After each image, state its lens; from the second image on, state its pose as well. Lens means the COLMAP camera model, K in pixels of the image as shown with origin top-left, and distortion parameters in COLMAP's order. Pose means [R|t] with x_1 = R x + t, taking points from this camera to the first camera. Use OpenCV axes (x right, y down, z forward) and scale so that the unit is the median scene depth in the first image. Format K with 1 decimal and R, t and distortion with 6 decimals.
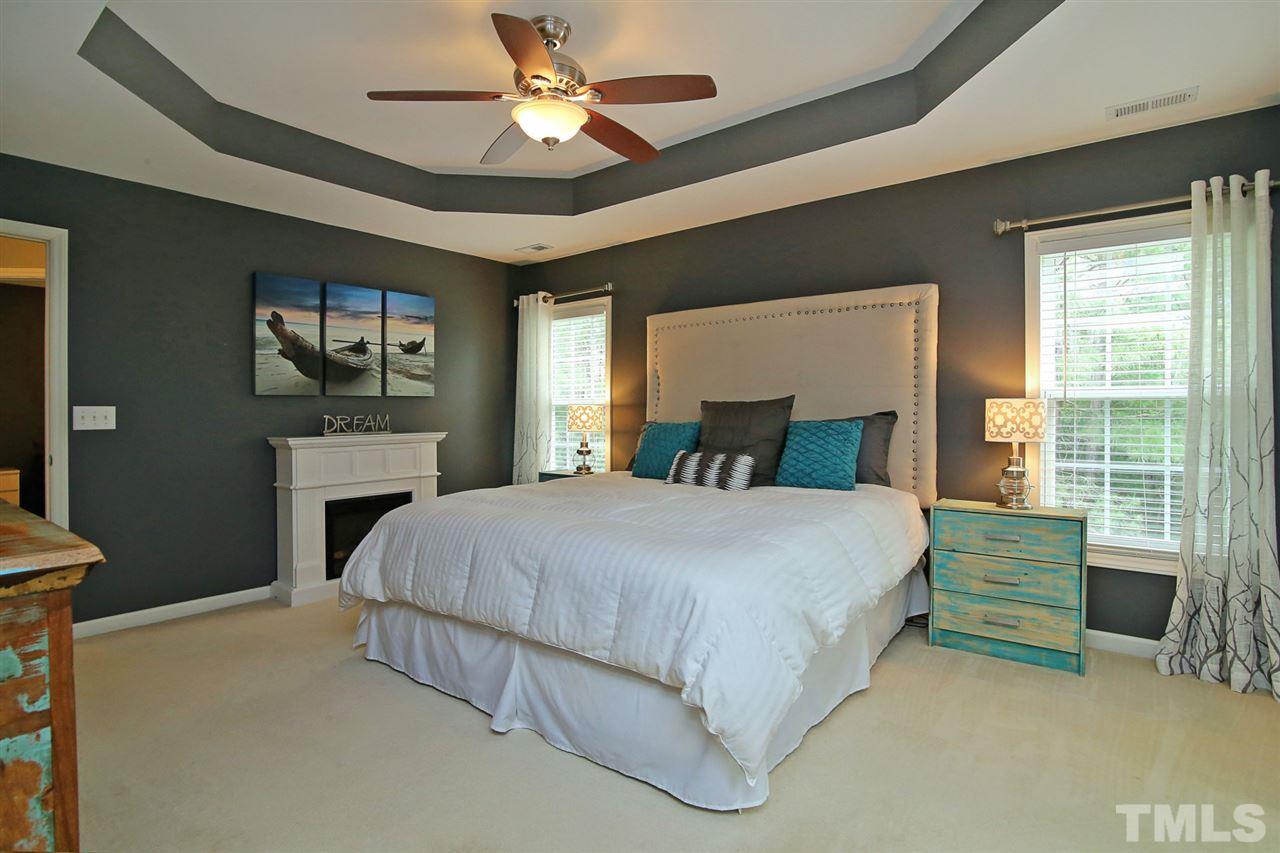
lens RADIAL K [[642.8, 0, 641.1], [0, 642.8, 408.3], [0, 0, 1]] dist [-0.002242, -0.000600]
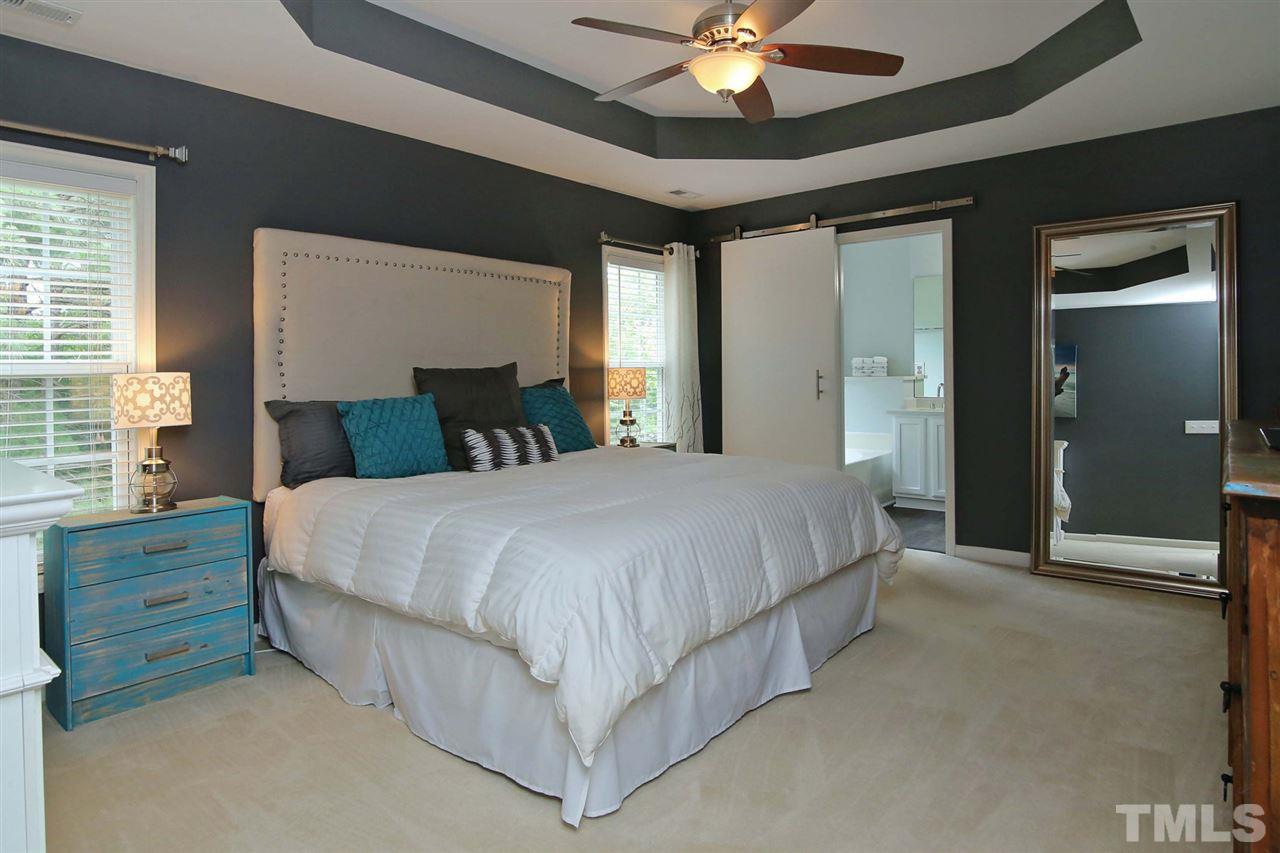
lens RADIAL K [[968.9, 0, 639.4], [0, 968.9, 408.9], [0, 0, 1]] dist [-0.006693, -0.003381]
pose [[-0.092353, -0.029201, 0.995298, -1.307844], [0.018957, 0.999337, 0.031078, 0.008263], [-0.995546, 0.021738, -0.091738, 1.016188]]
